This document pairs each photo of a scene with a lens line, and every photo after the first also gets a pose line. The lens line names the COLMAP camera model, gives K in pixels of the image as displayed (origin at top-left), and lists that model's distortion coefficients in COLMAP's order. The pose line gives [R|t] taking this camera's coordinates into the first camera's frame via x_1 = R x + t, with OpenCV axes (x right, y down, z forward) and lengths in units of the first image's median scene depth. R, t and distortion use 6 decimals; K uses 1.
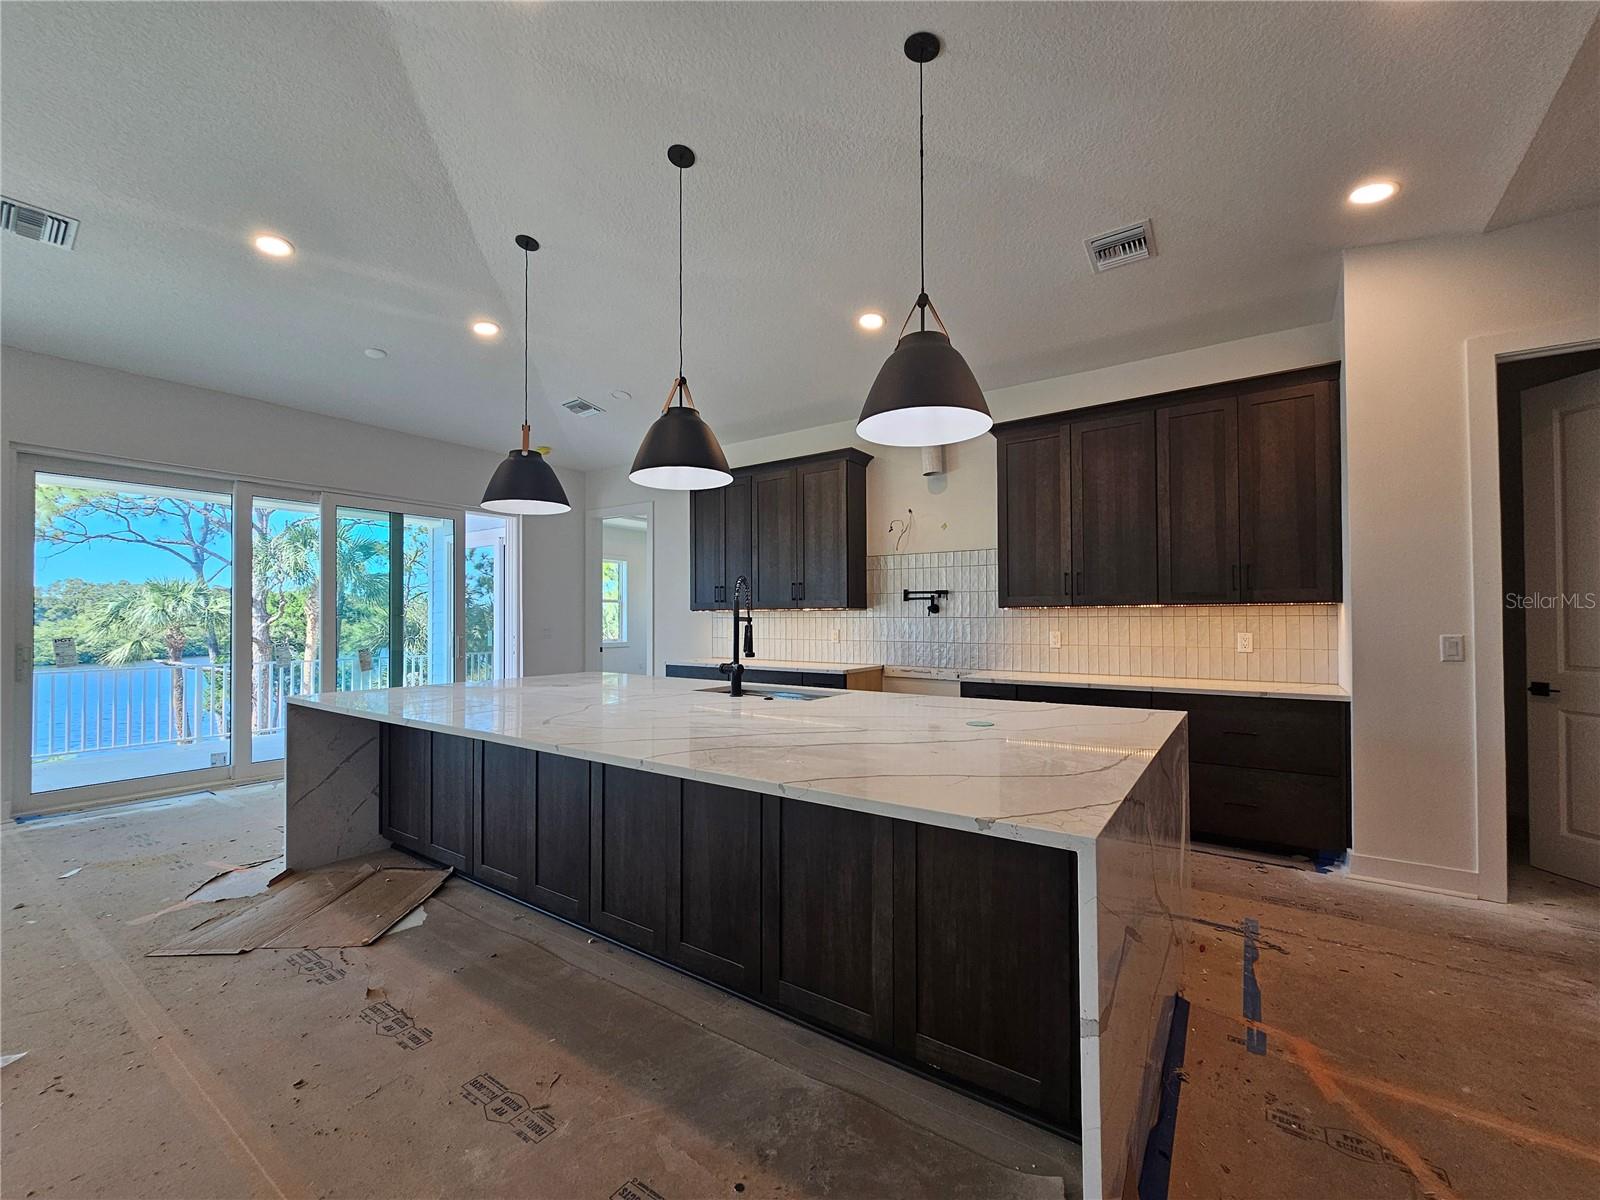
lens RADIAL K [[649.4, 0, 792.6], [0, 649.4, 622.5], [0, 0, 1]] dist [0.004148, 0.000233]
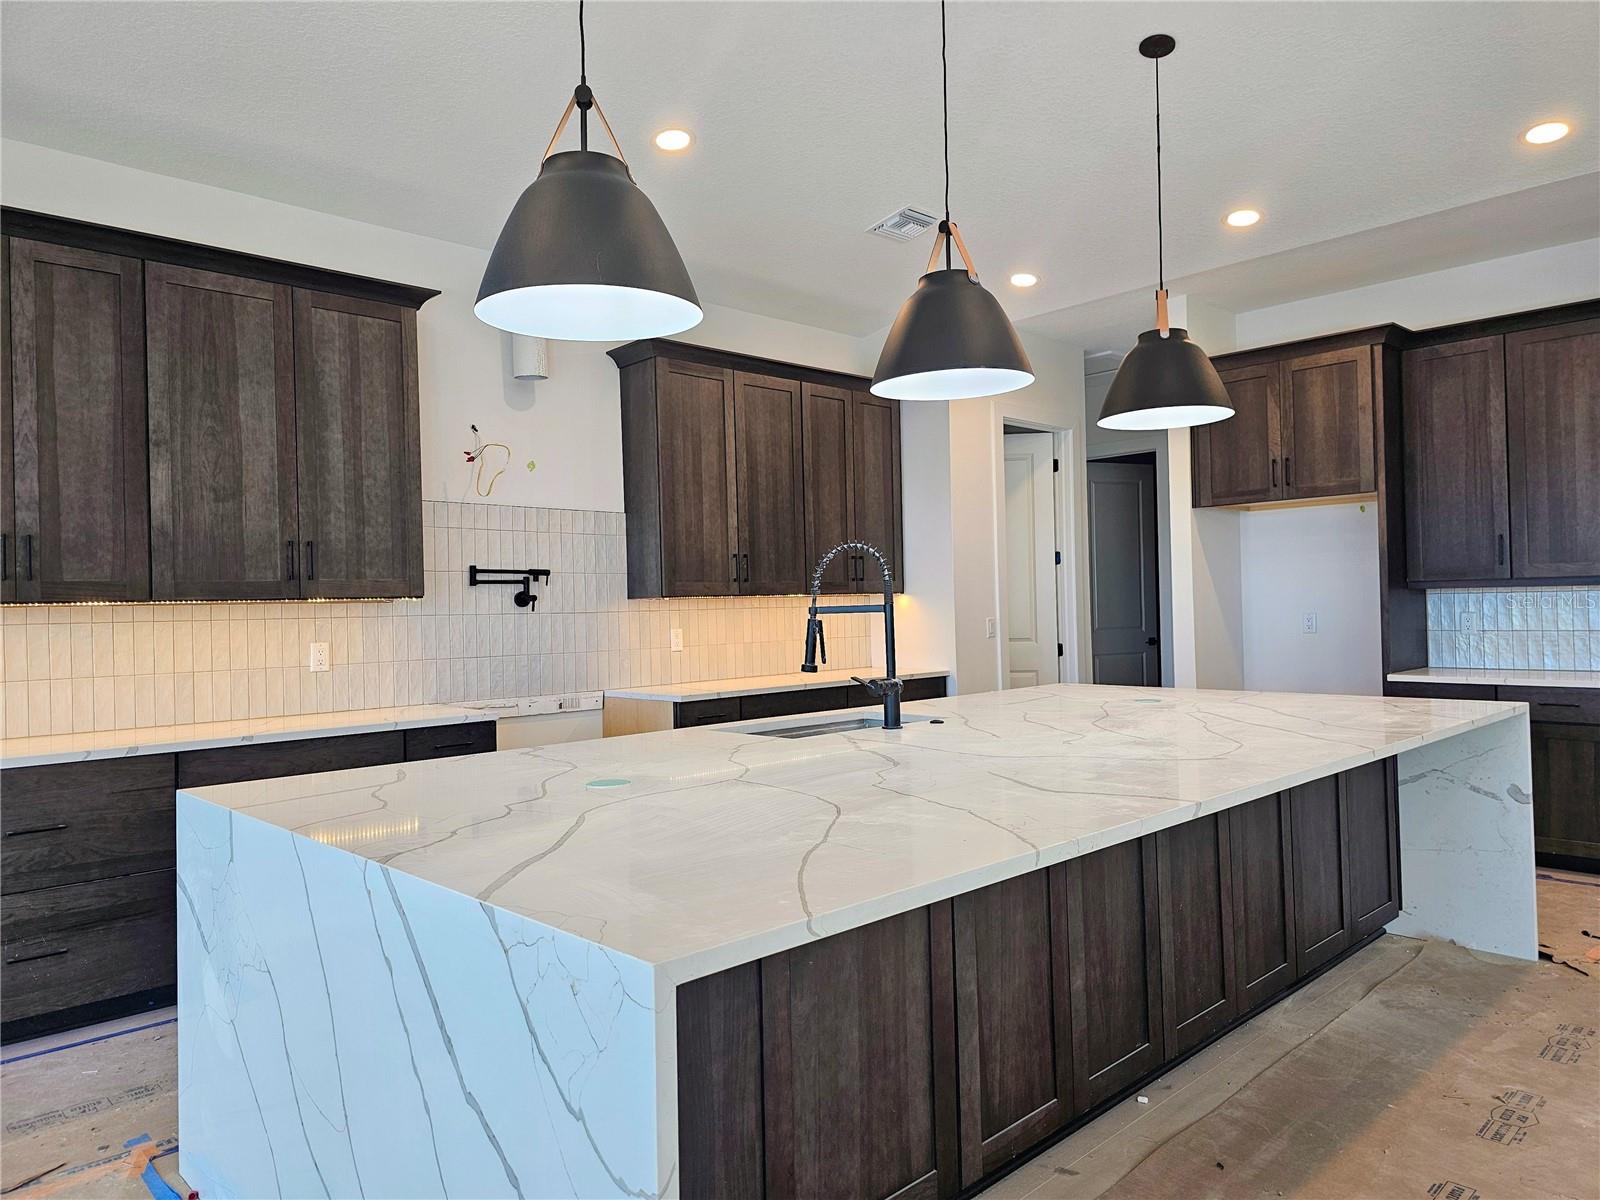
lens RADIAL K [[1069.6, 0, 797.2], [0, 1069.6, 592.6], [0, 0, 1]] dist [0.007474, -0.011108]
pose [[0.203529, 0.014747, 0.978958, -0.713498], [0.026806, 0.999428, -0.020629, -0.000151], [-0.978702, 0.030441, 0.203017, 0.552775]]
